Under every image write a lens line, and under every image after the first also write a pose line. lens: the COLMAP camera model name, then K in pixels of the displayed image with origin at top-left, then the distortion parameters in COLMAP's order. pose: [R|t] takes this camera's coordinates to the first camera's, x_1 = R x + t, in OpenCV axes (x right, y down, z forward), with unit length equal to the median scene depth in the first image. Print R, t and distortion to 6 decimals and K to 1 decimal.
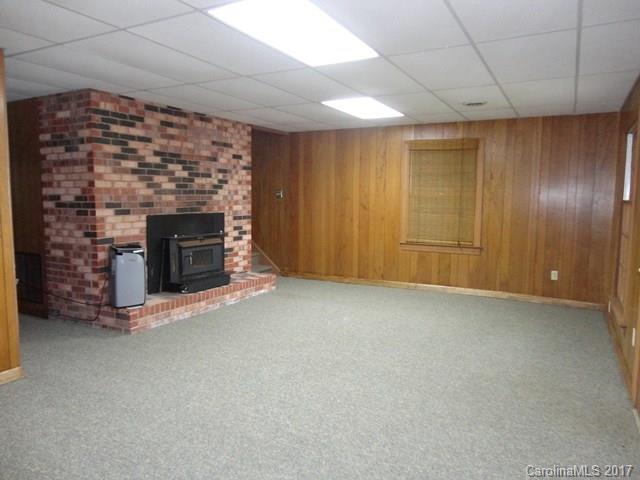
lens RADIAL K [[470.7, 0, 319.2], [0, 470.7, 239.6], [0, 0, 1]] dist [-0.004982, -0.002828]
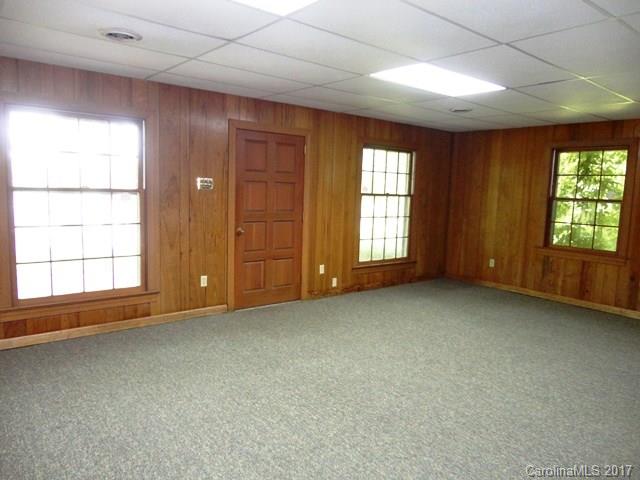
lens RADIAL K [[470.7, 0, 319.8], [0, 470.7, 242.4], [0, 0, 1]] dist [-0.004982, -0.002828]
pose [[-0.926580, -0.084228, 0.366545, -0.198756], [-0.008376, 0.978980, 0.203786, -0.205509], [-0.376005, 0.185754, -0.907808, 1.991549]]
